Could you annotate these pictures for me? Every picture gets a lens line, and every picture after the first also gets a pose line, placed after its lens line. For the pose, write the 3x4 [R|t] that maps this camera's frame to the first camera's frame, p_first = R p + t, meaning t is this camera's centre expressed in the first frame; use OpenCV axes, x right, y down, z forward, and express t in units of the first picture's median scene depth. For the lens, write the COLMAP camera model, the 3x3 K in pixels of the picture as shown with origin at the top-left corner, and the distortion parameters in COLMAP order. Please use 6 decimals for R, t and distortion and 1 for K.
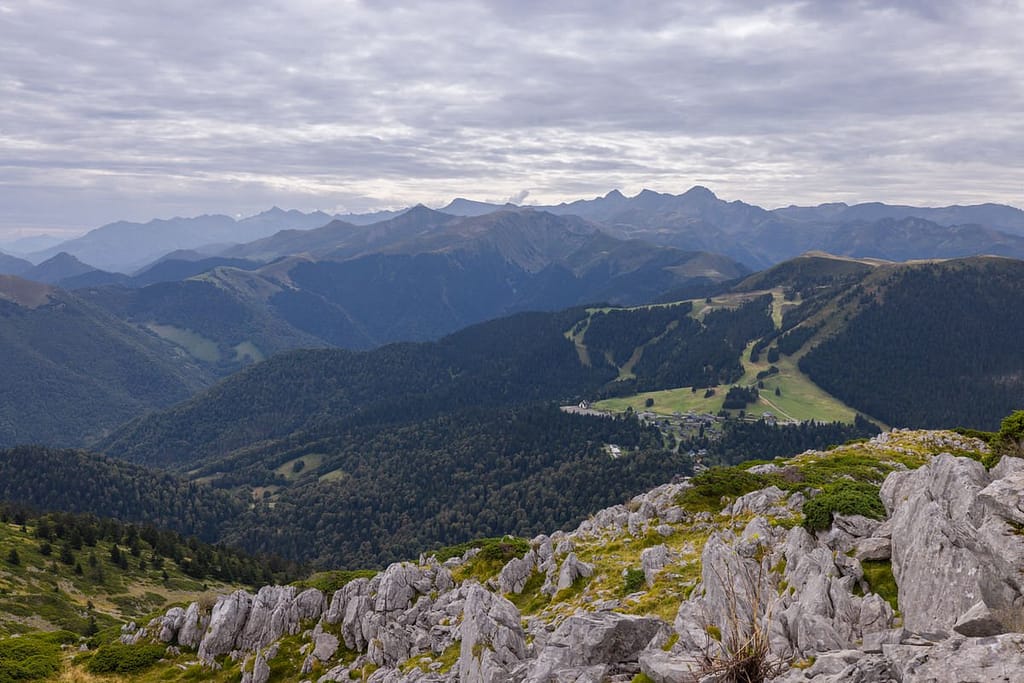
lens RADIAL K [[1017.7, 0, 512.0], [0, 1017.7, 341.5], [0, 0, 1]] dist [0.019220, 0.007631]
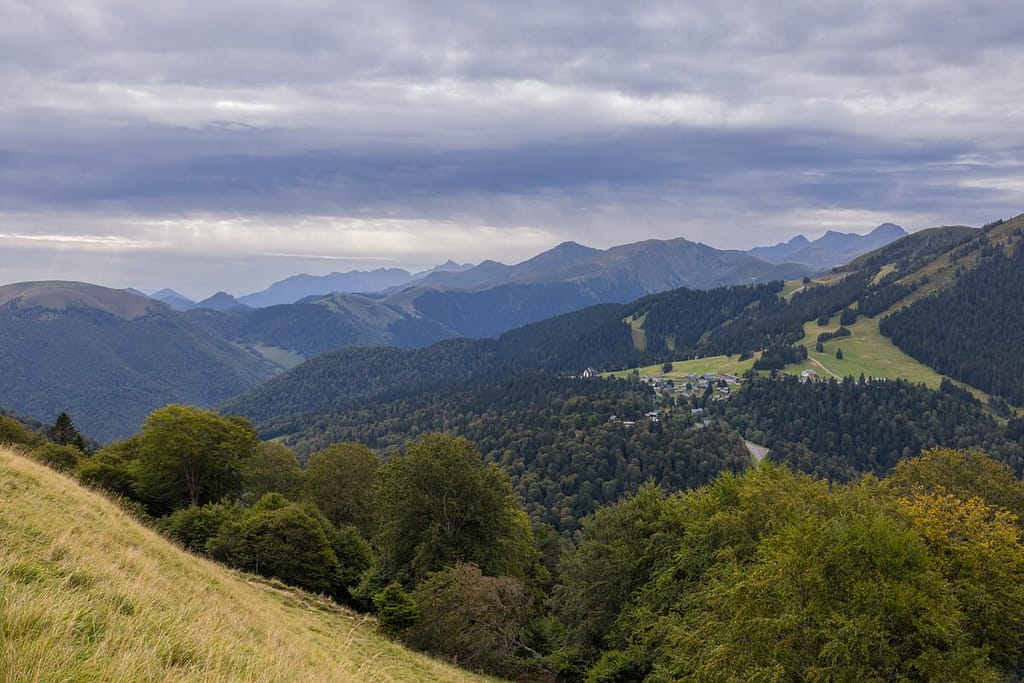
lens RADIAL K [[1017.7, 0, 512.0], [0, 1017.7, 341.5], [0, 0, 1]] dist [0.019220, 0.007631]
pose [[0.977292, 0.005289, -0.211833, 0.129593], [-0.021863, 0.996870, -0.075973, 0.071073], [0.210768, 0.078879, 0.974349, 0.157392]]
